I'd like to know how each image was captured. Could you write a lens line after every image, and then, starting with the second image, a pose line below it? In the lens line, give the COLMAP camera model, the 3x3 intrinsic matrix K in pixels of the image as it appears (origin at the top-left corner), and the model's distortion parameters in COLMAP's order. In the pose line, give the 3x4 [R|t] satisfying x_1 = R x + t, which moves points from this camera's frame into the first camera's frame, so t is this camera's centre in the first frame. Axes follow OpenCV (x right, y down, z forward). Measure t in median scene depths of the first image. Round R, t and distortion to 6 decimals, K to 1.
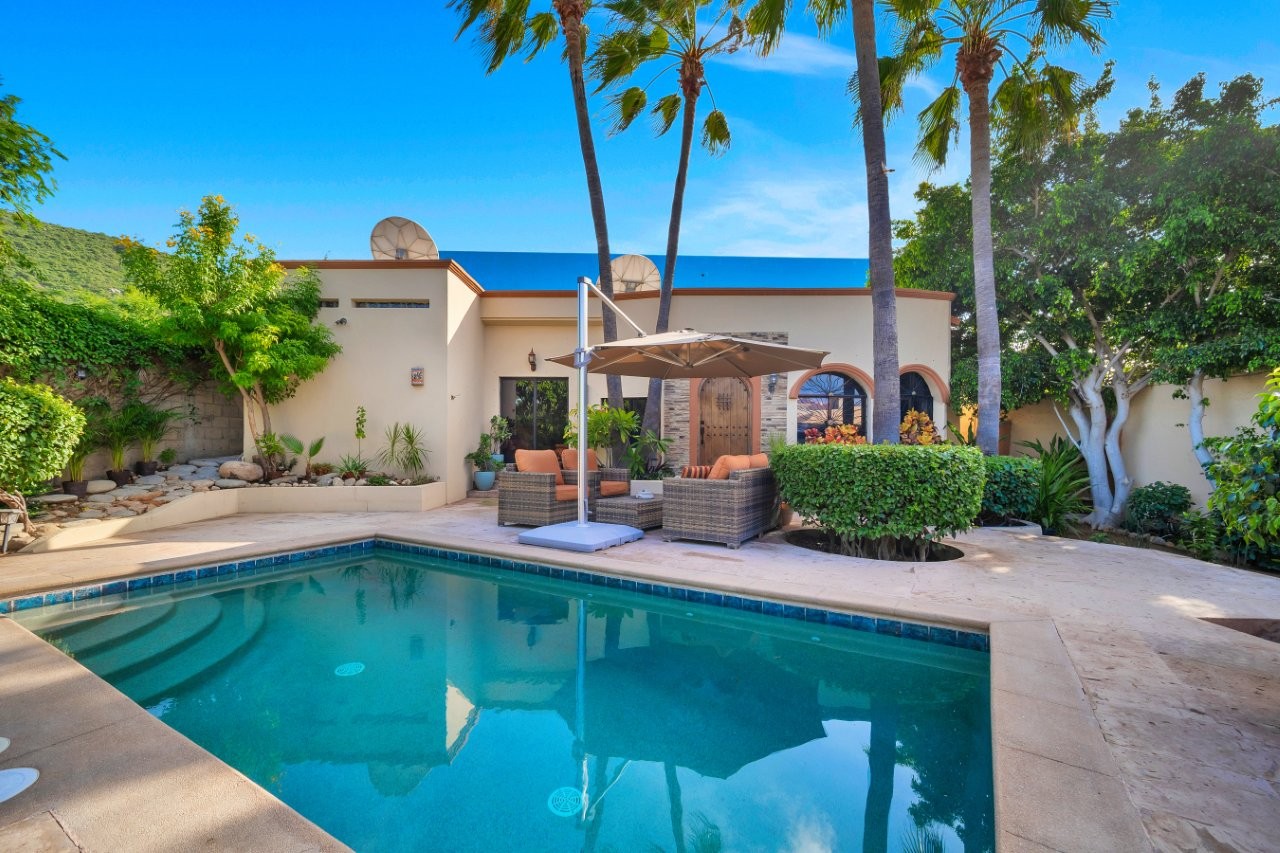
lens RADIAL K [[545.1, 0, 645.3], [0, 545.1, 434.0], [0, 0, 1]] dist [-0.002815, -0.000642]
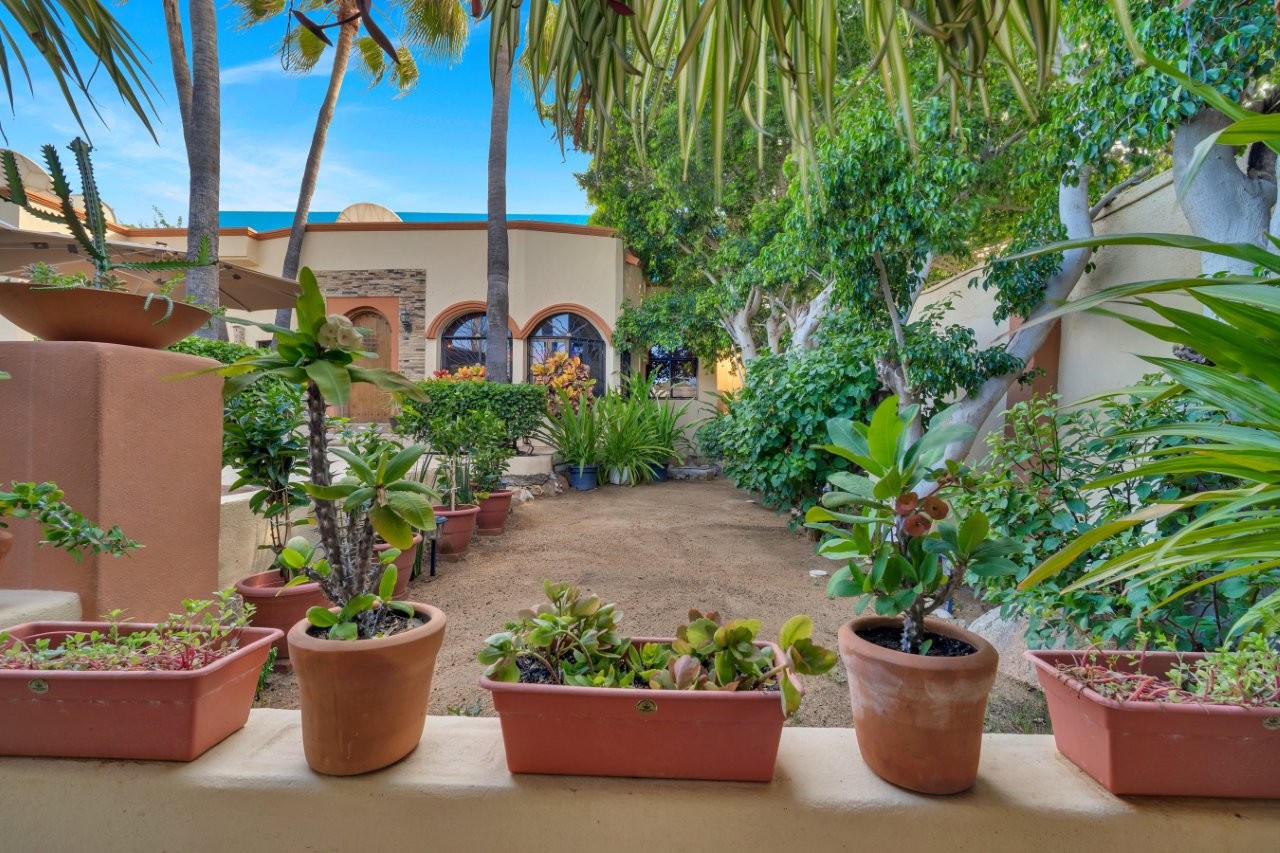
lens RADIAL K [[545.1, 0, 638.3], [0, 545.1, 424.8], [0, 0, 1]] dist [-0.002815, -0.000642]
pose [[0.999393, 0.002899, -0.034714, 0.664108], [-0.003091, 0.999980, -0.005480, 0.088699], [0.034697, 0.005583, 0.999382, 0.063668]]
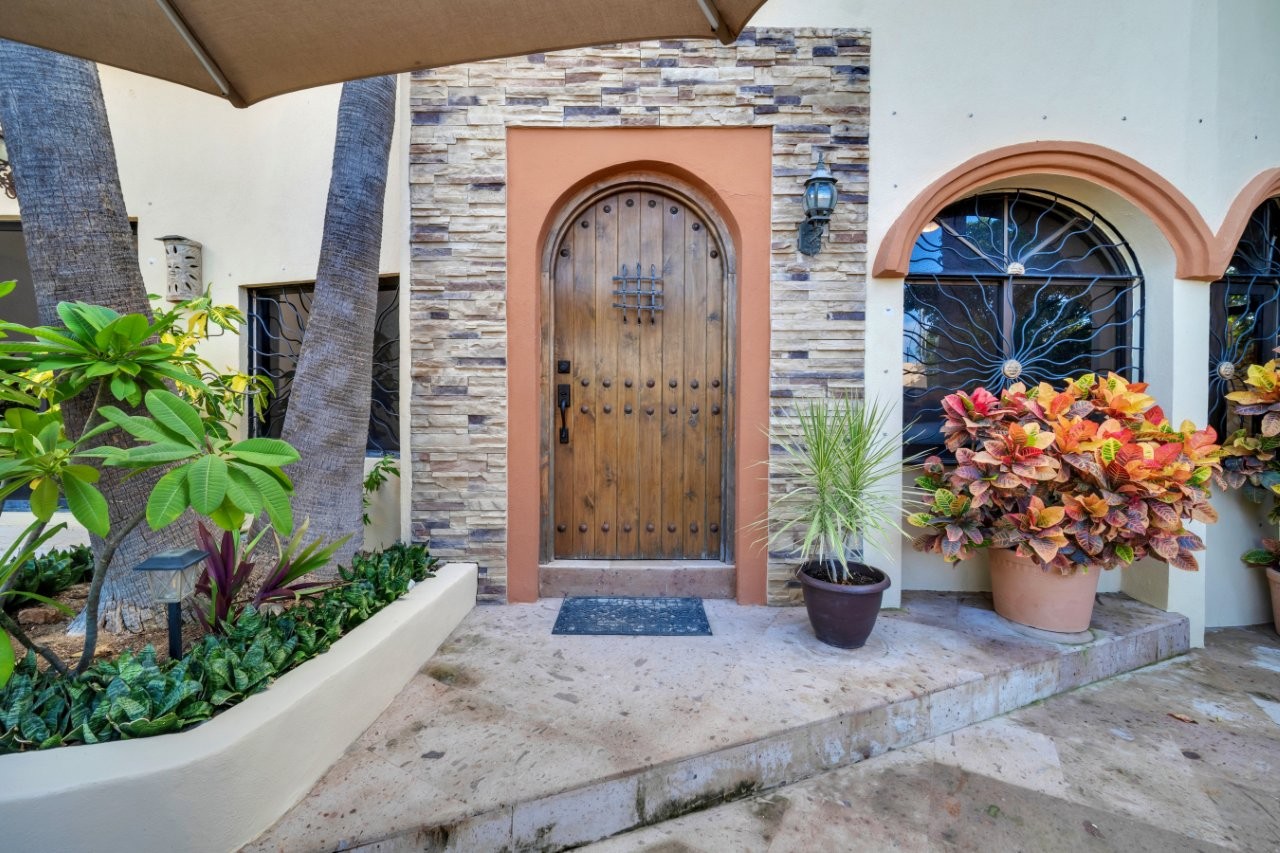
lens RADIAL K [[545.1, 0, 639.8], [0, 545.1, 421.3], [0, 0, 1]] dist [-0.002815, -0.000642]
pose [[0.999823, -0.000240, 0.018788, 0.142101], [0.000060, 0.999954, 0.009567, 0.003932], [-0.018790, -0.009564, 0.999778, 0.729423]]
